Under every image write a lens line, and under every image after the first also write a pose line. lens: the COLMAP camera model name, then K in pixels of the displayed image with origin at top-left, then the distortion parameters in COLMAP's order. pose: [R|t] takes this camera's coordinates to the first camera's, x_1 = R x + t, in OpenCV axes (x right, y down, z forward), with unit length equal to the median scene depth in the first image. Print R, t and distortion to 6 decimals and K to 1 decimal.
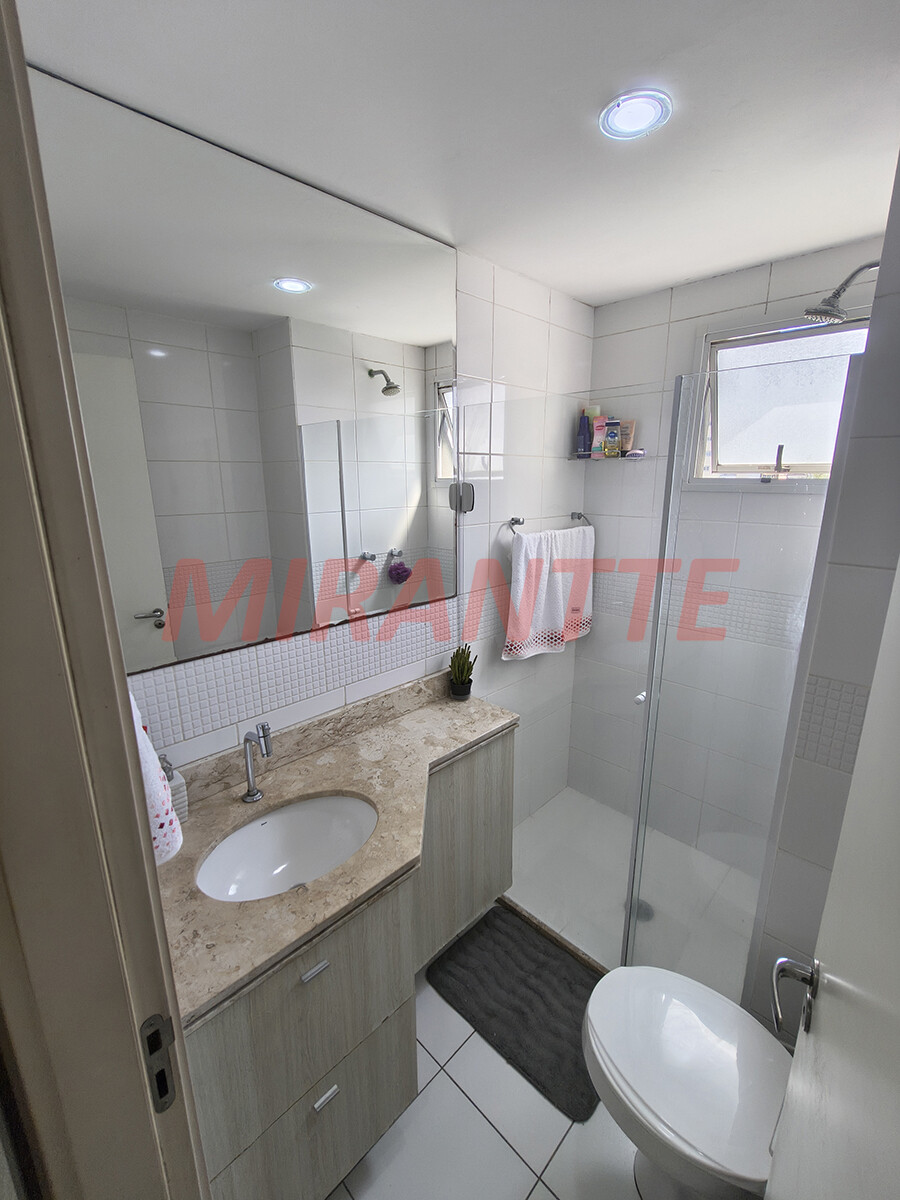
lens RADIAL K [[516.9, 0, 450.0], [0, 516.9, 600.0], [0, 0, 1]] dist [-0.000240, -0.000059]
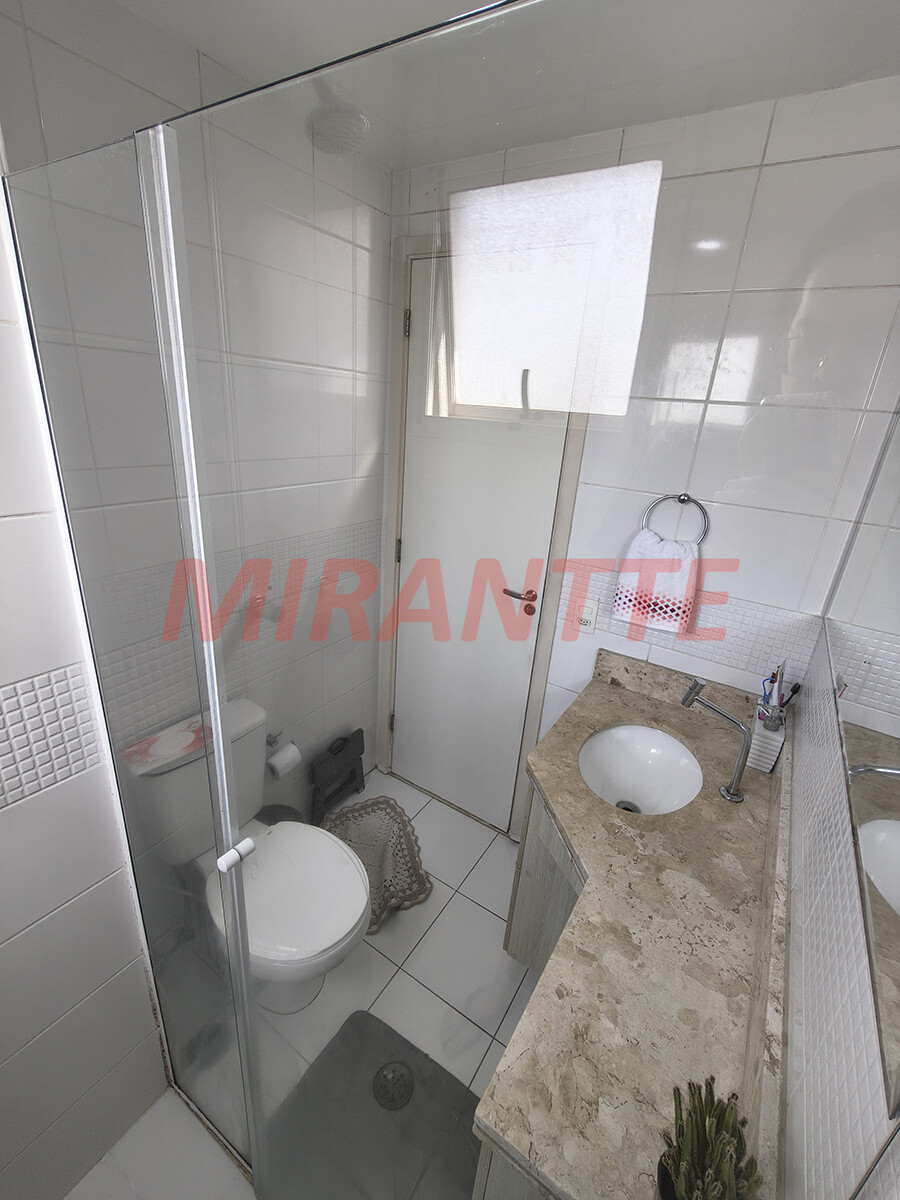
lens RADIAL K [[516.9, 0, 450.0], [0, 516.9, 600.0], [0, 0, 1]] dist [-0.000240, -0.000059]
pose [[-0.975908, 0.006751, -0.218077, 0.256997], [-0.119511, 0.819695, 0.560195, -0.303062], [0.182539, 0.572761, -0.799140, 1.209929]]
